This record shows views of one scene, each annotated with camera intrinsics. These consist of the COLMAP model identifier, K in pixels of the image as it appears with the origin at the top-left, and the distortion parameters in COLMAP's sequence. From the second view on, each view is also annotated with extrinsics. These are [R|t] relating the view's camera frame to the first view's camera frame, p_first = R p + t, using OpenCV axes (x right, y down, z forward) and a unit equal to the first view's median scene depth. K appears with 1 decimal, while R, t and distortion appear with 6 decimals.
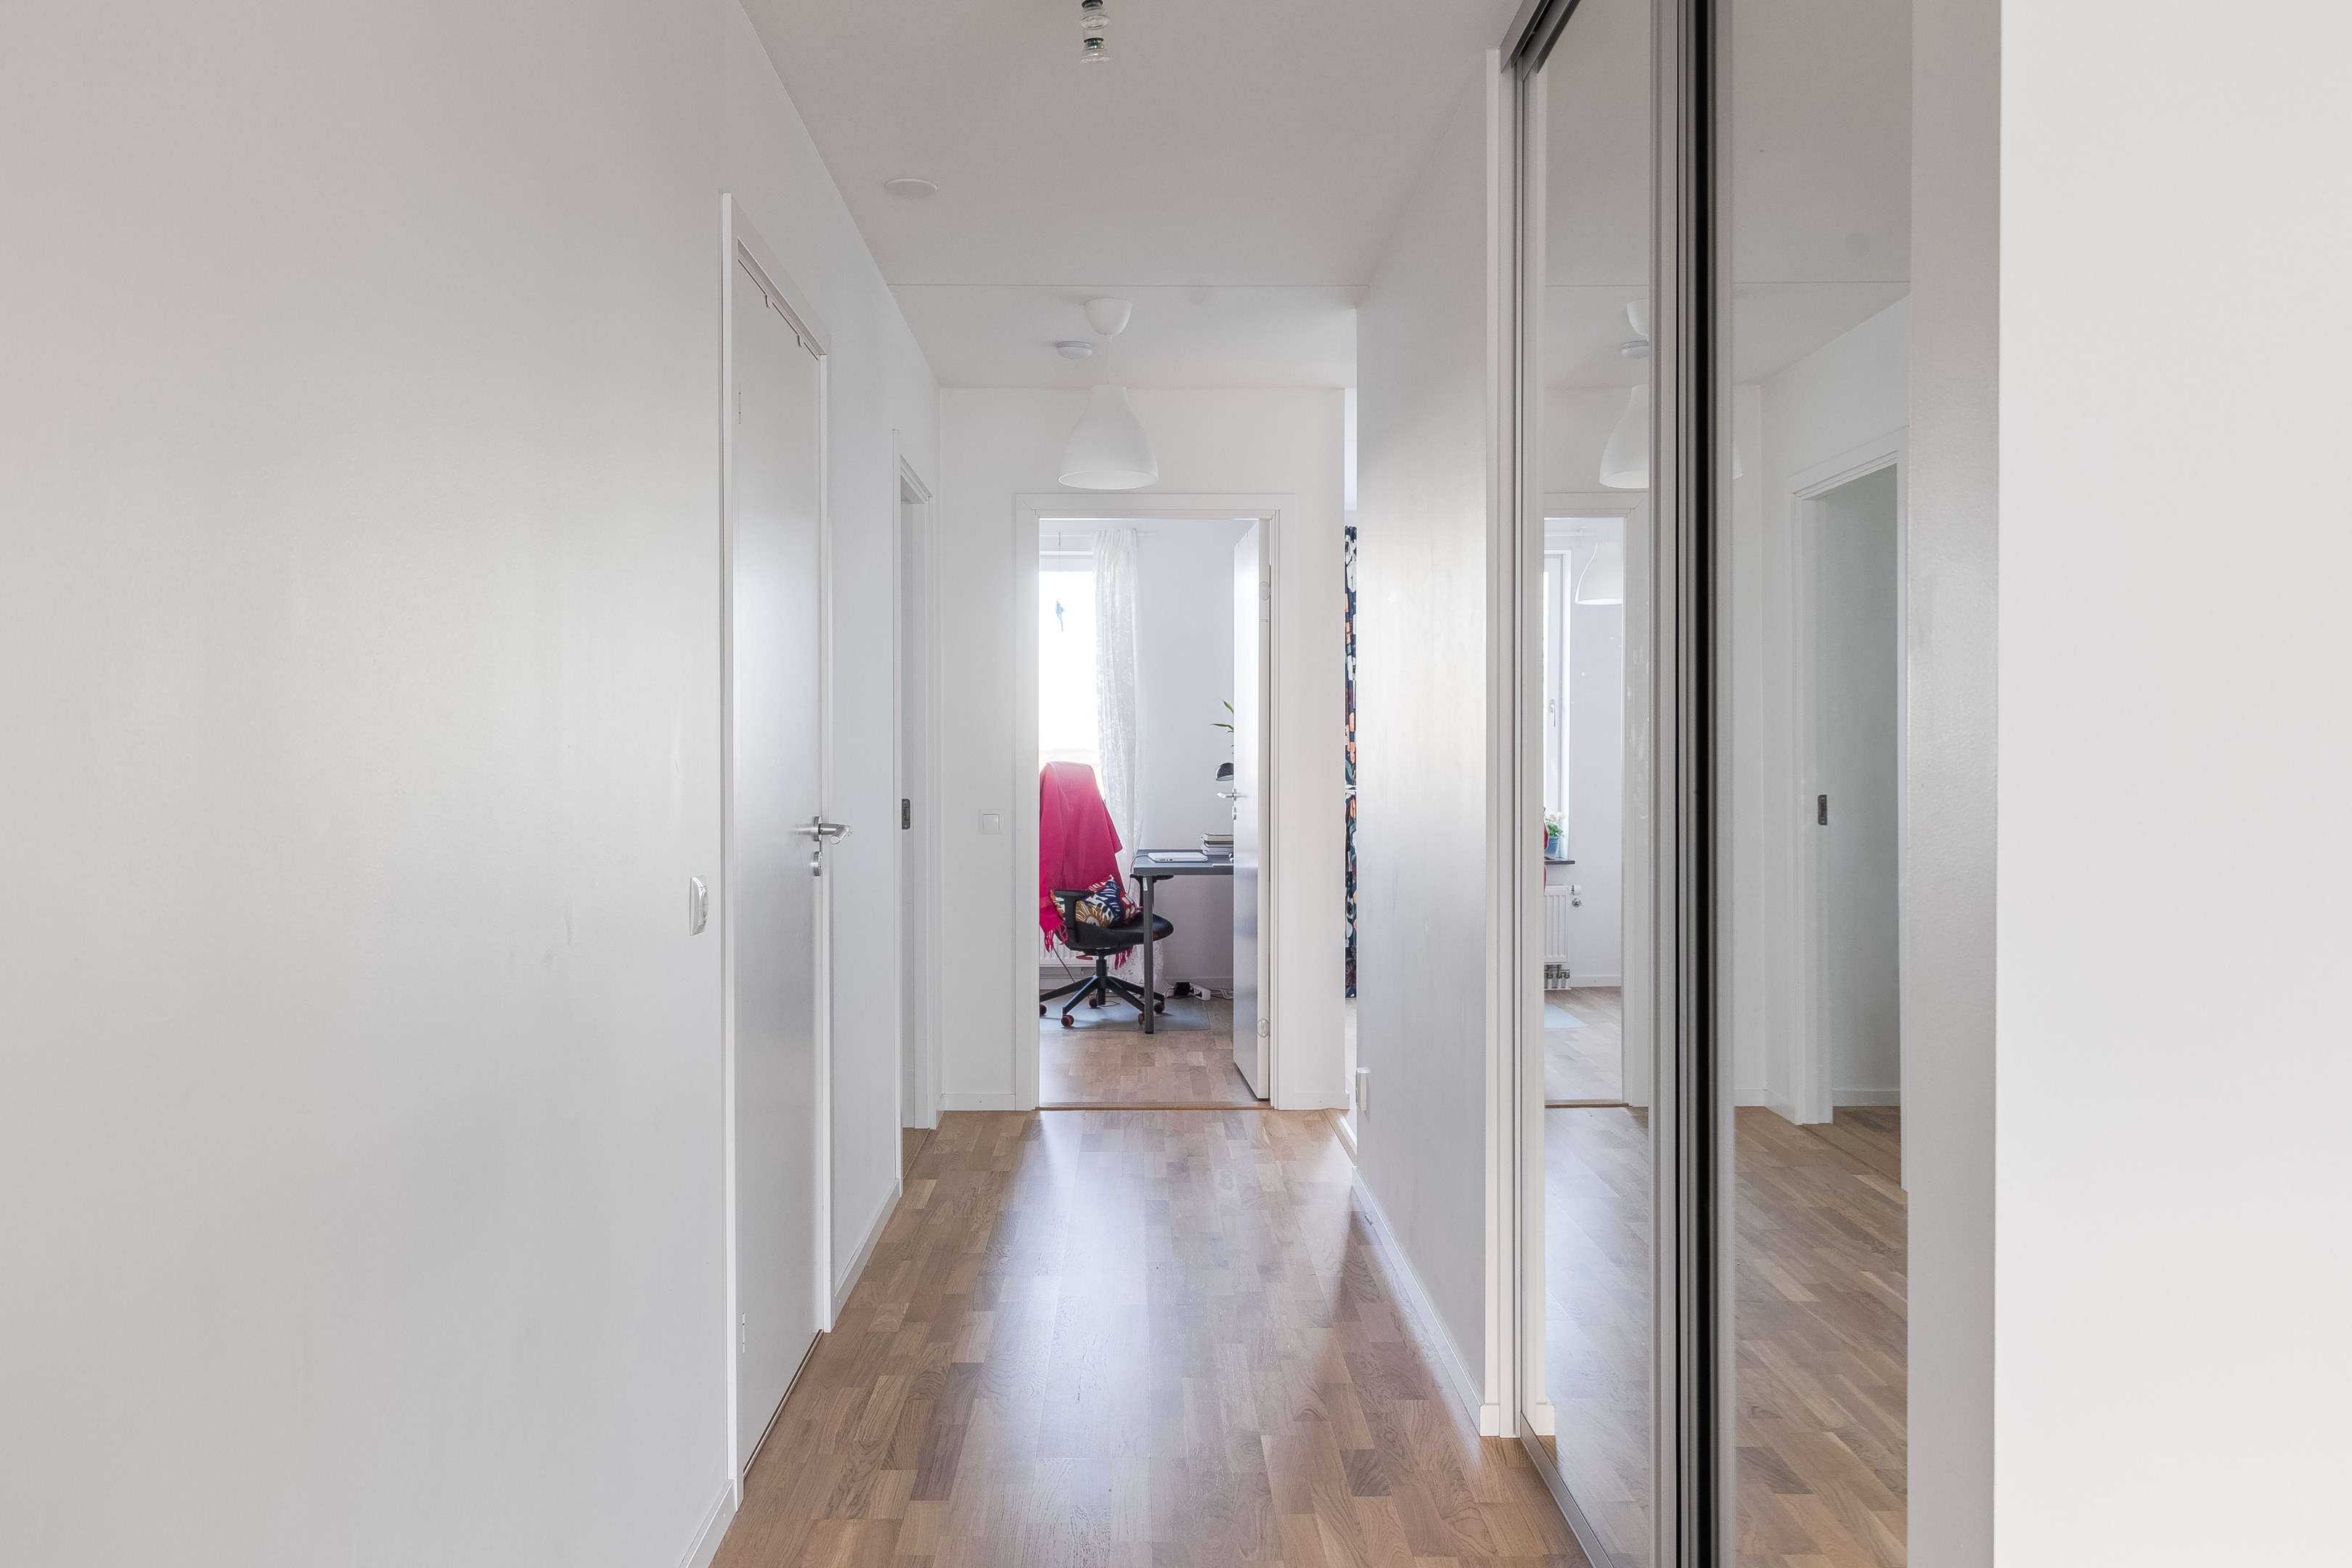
lens RADIAL K [[1749.6, 0, 1173.9], [0, 1749.6, 783.5], [0, 0, 1]] dist [-0.006534, -0.000425]
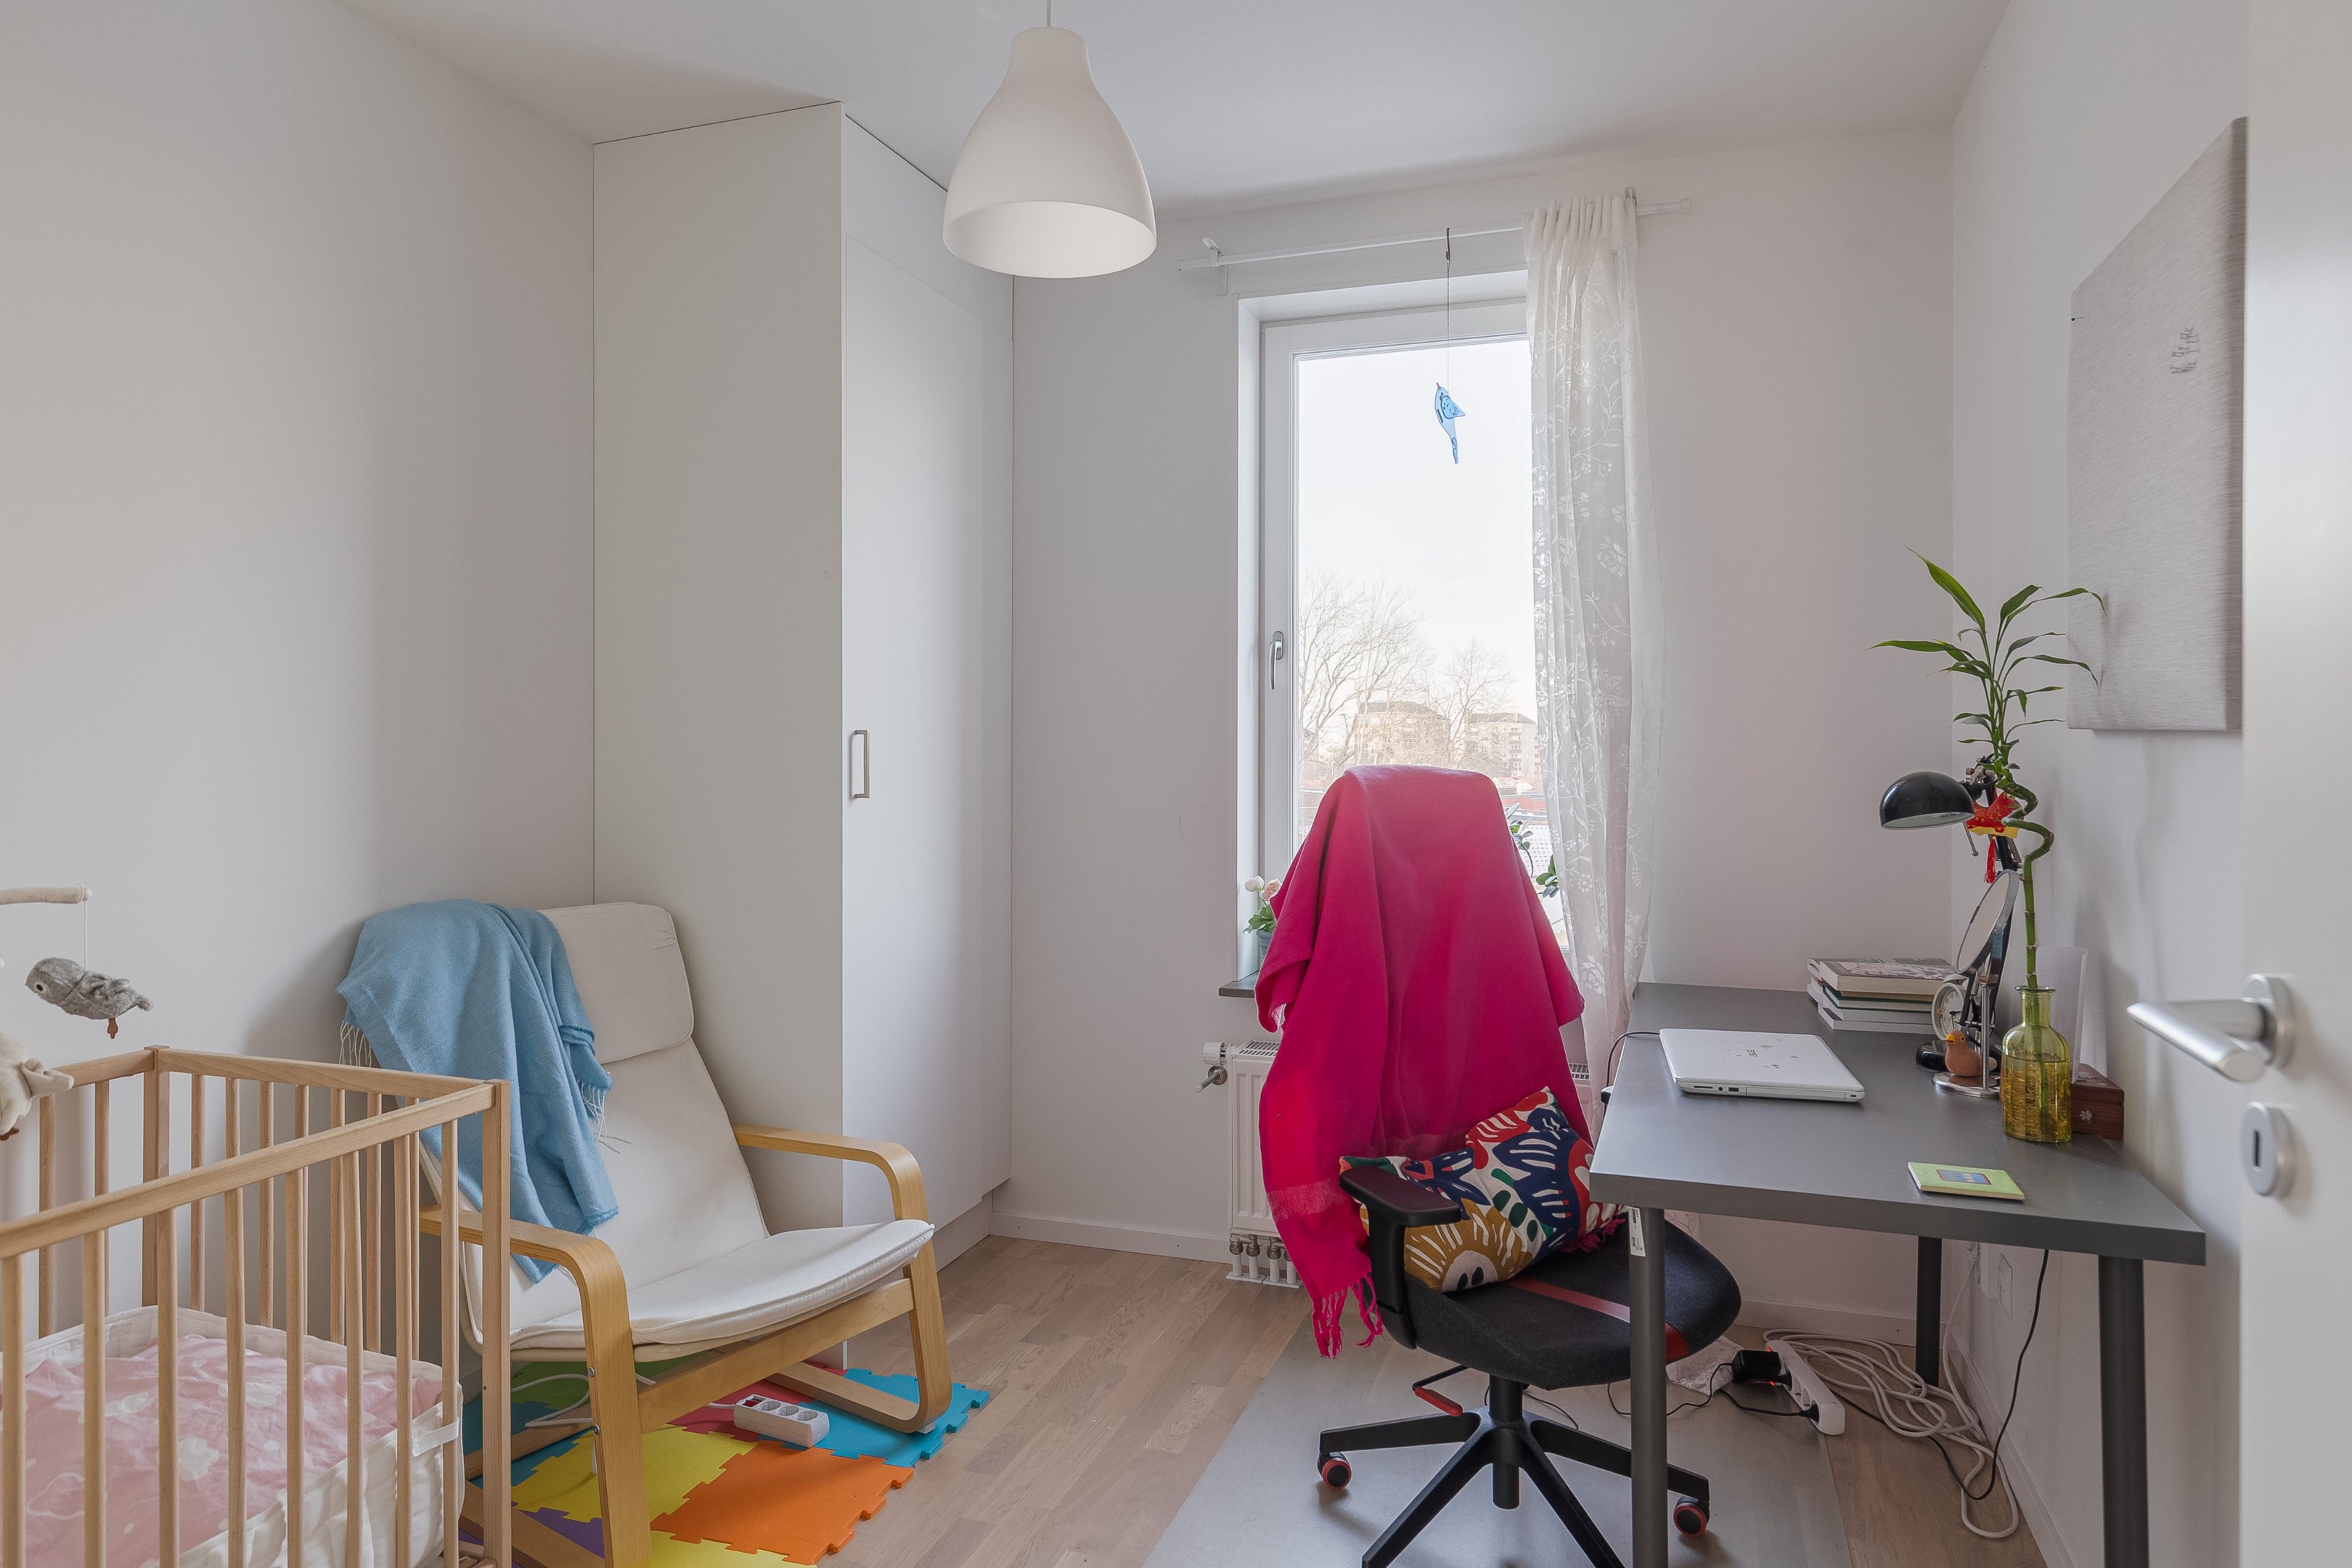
lens RADIAL K [[1399.4, 0, 1182.3], [0, 1399.4, 770.0], [0, 0, 1]] dist [-0.001502, -0.001605]
pose [[0.936688, 0.004007, -0.350142, -0.006006], [-0.003498, 0.999992, 0.002085, -0.011987], [0.350147, -0.000728, 0.936694, 0.693517]]
